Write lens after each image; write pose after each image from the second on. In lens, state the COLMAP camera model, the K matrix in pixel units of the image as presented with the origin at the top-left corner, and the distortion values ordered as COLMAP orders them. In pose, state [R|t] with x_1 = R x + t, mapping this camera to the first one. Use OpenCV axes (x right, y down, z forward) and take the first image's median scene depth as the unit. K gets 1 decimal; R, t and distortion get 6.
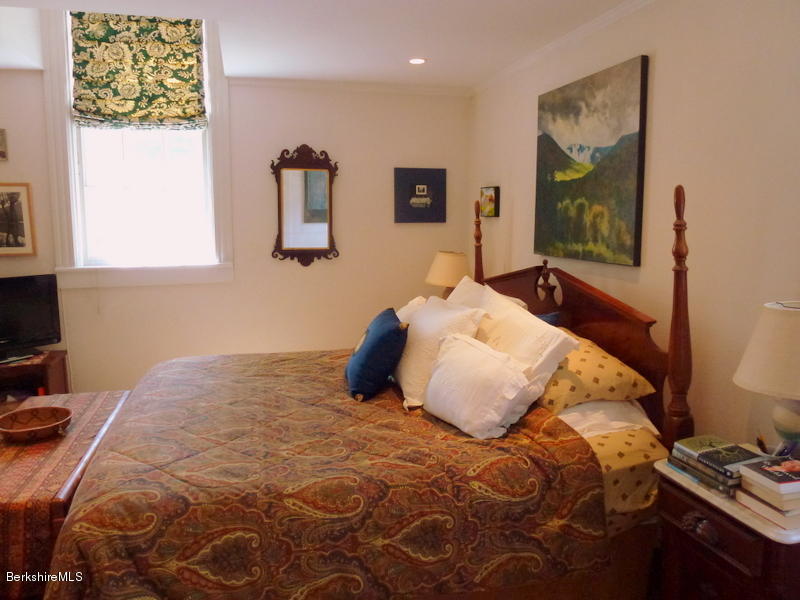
lens RADIAL K [[575.9, 0, 400.8], [0, 575.9, 294.0], [0, 0, 1]] dist [-0.068114, 0.032518]
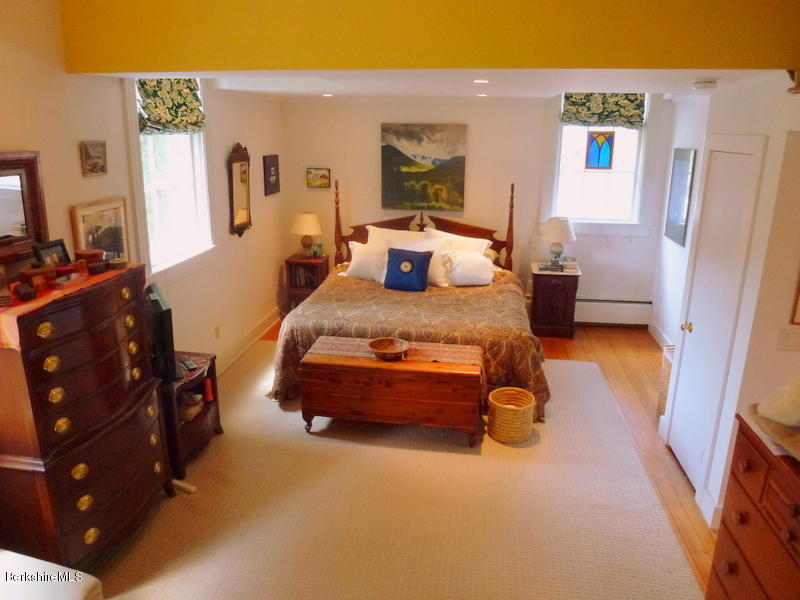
lens RADIAL K [[575.9, 0, 399.4], [0, 575.9, 301.2], [0, 0, 1]] dist [-0.068114, 0.032518]
pose [[0.393189, -0.259614, 0.882045, -1.724744], [0.112900, 0.965682, 0.233904, -0.246784], [-0.912500, 0.007615, 0.409006, 0.214868]]
